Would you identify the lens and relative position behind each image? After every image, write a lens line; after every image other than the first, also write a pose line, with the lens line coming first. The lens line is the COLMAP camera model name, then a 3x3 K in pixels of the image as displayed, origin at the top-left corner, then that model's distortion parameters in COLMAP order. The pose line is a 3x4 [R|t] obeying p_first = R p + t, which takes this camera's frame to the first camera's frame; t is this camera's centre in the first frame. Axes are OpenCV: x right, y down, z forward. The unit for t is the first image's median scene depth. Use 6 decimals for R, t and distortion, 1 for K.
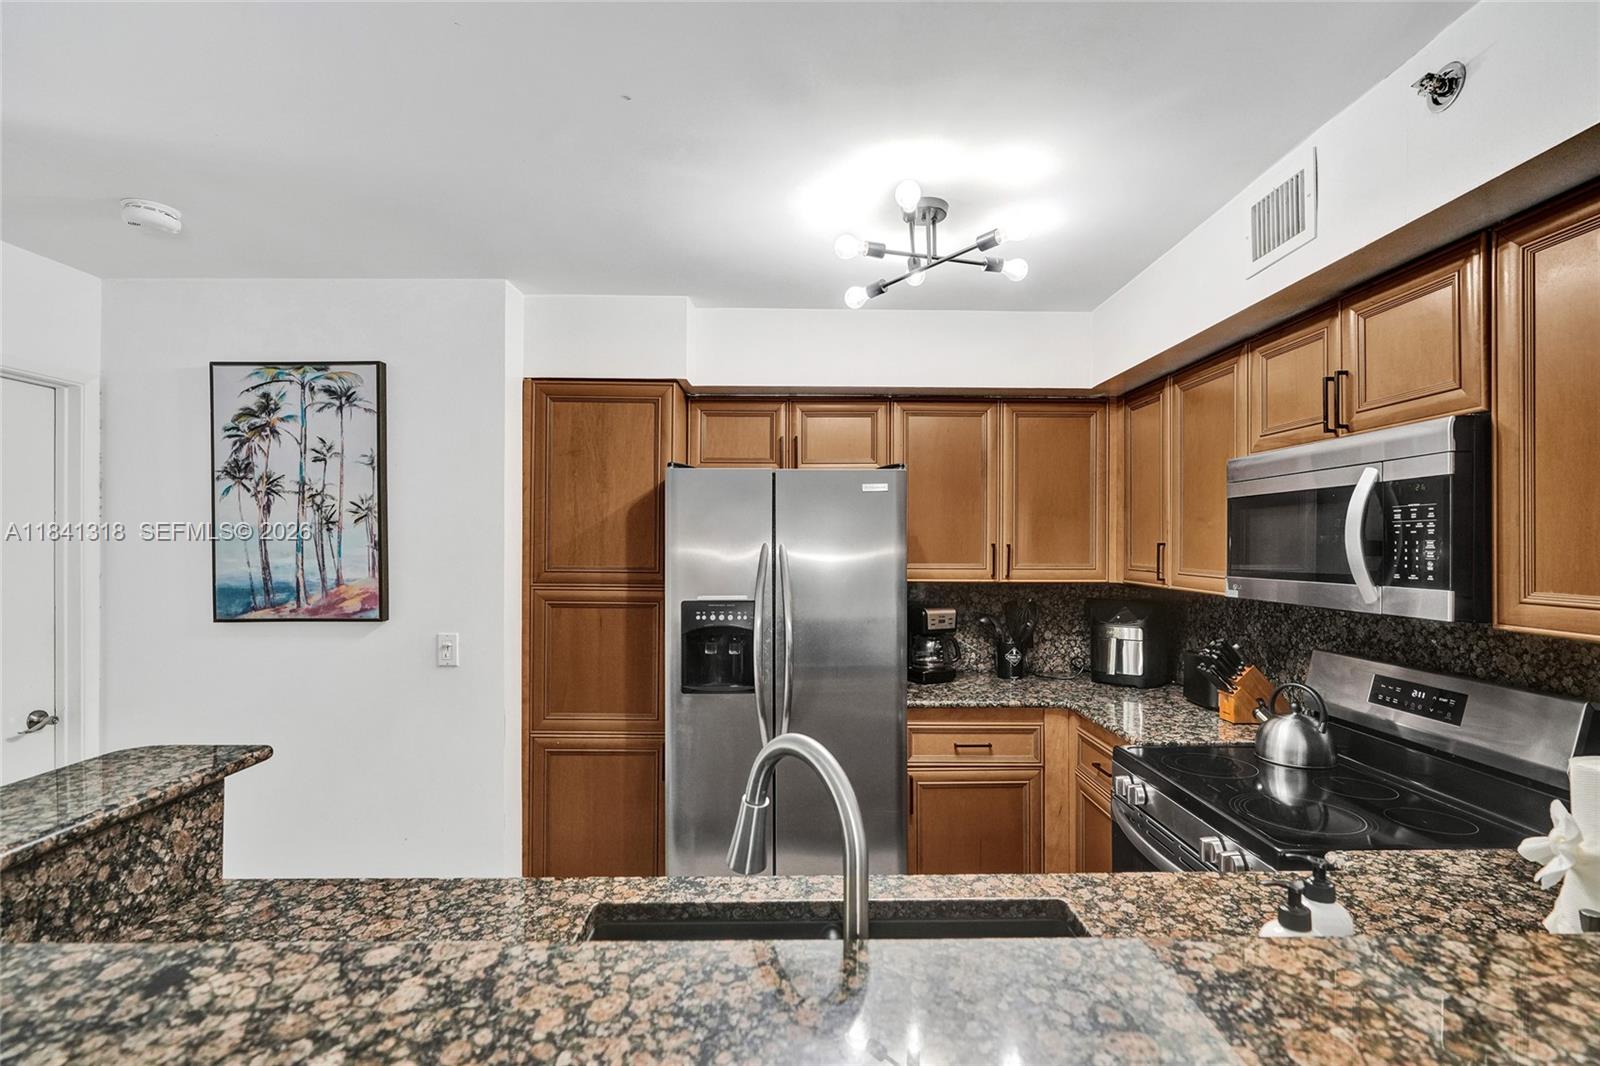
lens RADIAL K [[728.2, 0, 809.6], [0, 728.2, 544.4], [0, 0, 1]] dist [-0.004201, -0.000287]
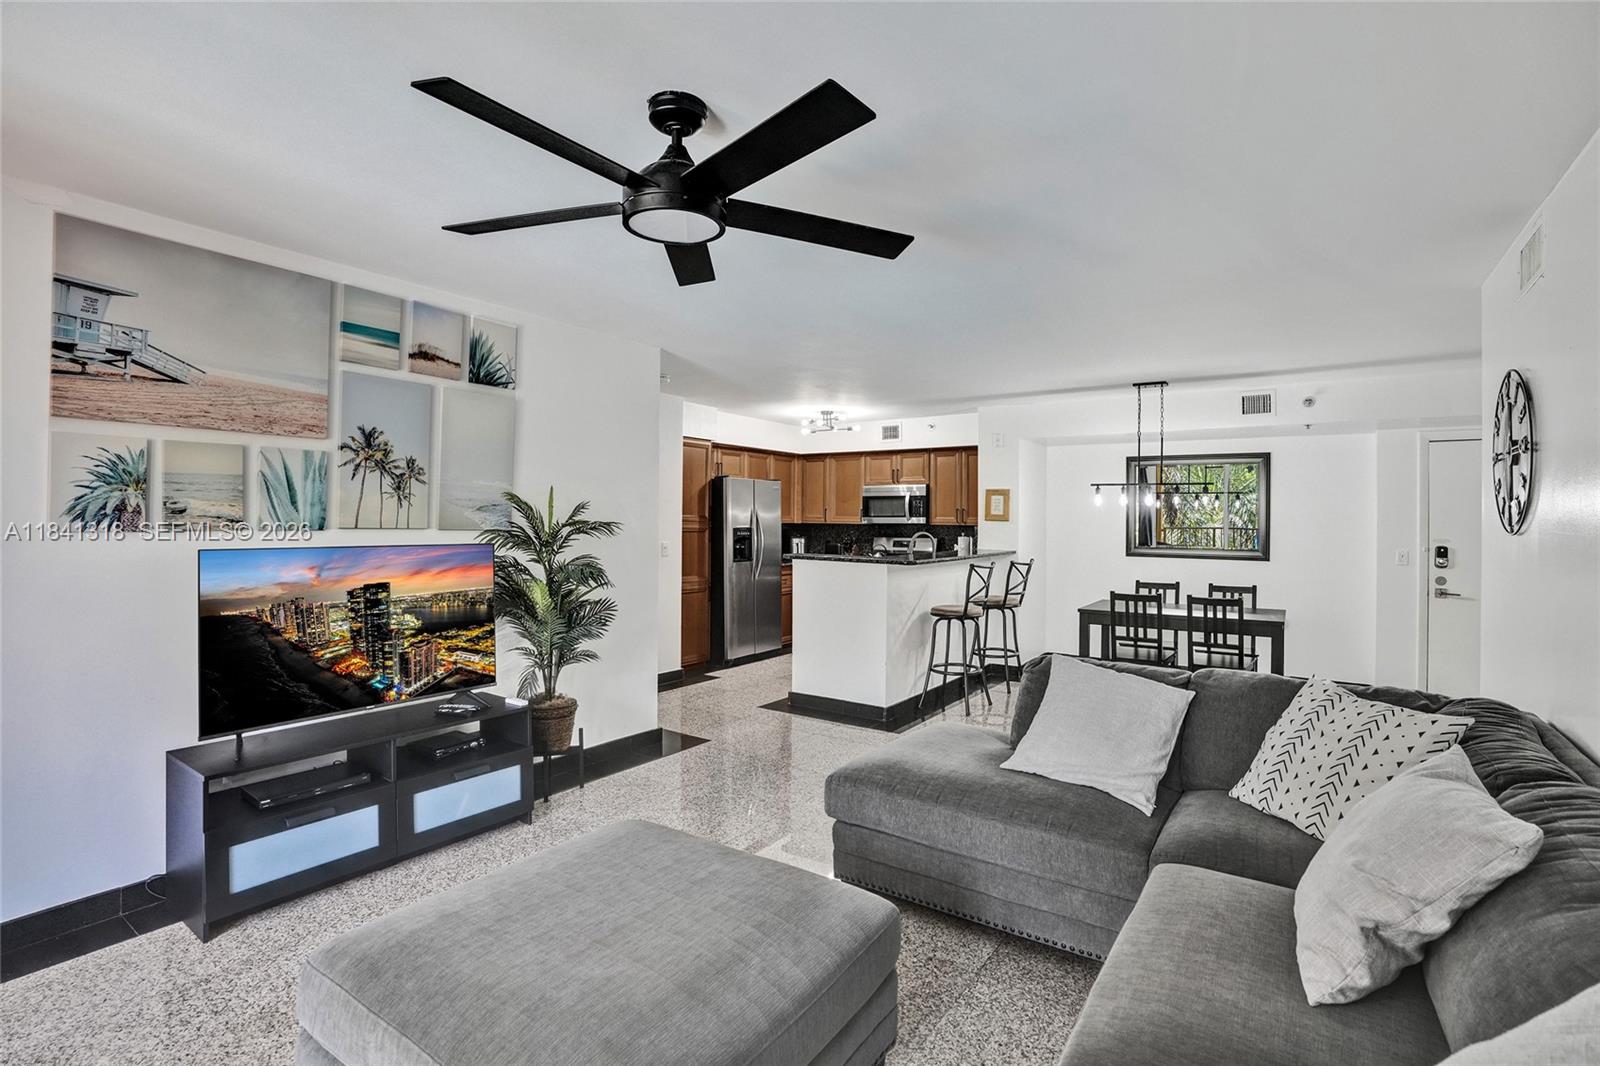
lens RADIAL K [[753.7, 0, 786.6], [0, 753.7, 516.4], [0, 0, 1]] dist [-0.092364, 0.049213]
pose [[0.599873, 0.005550, 0.800076, -2.280228], [-0.006209, 0.999978, -0.002281, 0.042115], [-0.800071, -0.003600, 0.599894, -0.816445]]
